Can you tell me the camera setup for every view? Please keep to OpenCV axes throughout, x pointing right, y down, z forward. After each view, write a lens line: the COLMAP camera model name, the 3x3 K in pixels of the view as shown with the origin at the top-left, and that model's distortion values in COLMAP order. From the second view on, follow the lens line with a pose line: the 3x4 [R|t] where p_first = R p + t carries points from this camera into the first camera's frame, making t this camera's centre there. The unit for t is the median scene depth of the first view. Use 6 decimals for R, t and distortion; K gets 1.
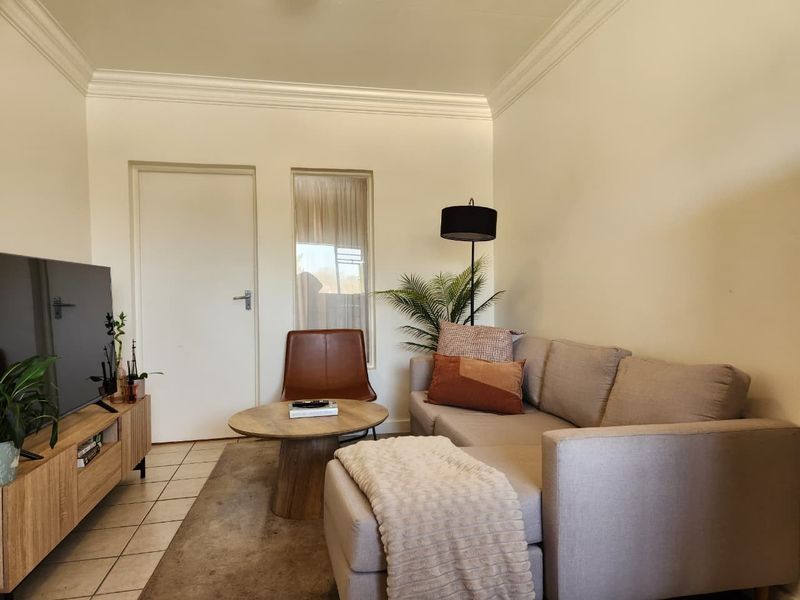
lens RADIAL K [[532.2, 0, 403.5], [0, 532.2, 299.5], [0, 0, 1]] dist [0.062136, -0.041557]
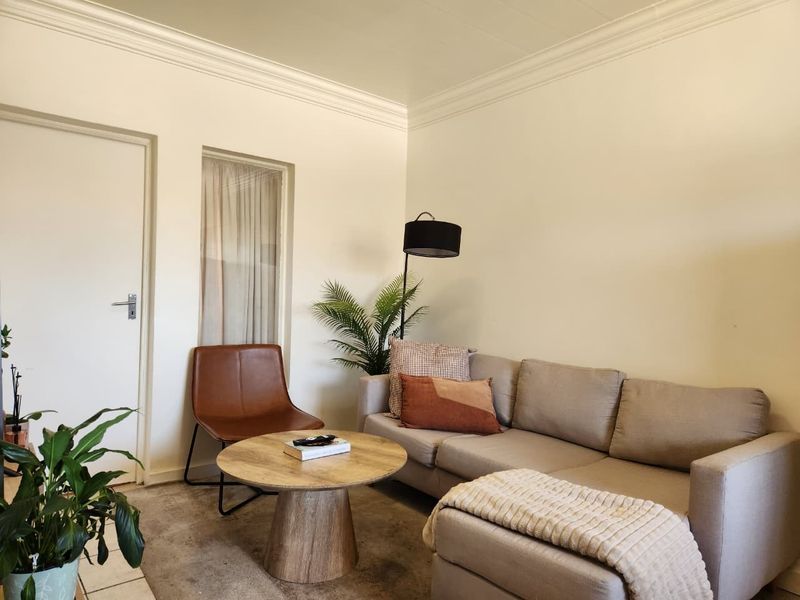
lens RADIAL K [[532.2, 0, 399.8], [0, 532.2, 305.4], [0, 0, 1]] dist [0.062136, -0.041557]
pose [[0.887802, 0.033098, 0.459034, -0.378597], [-0.037904, 0.999281, 0.001257, -0.020499], [-0.458662, -0.018516, 0.888418, 0.161398]]
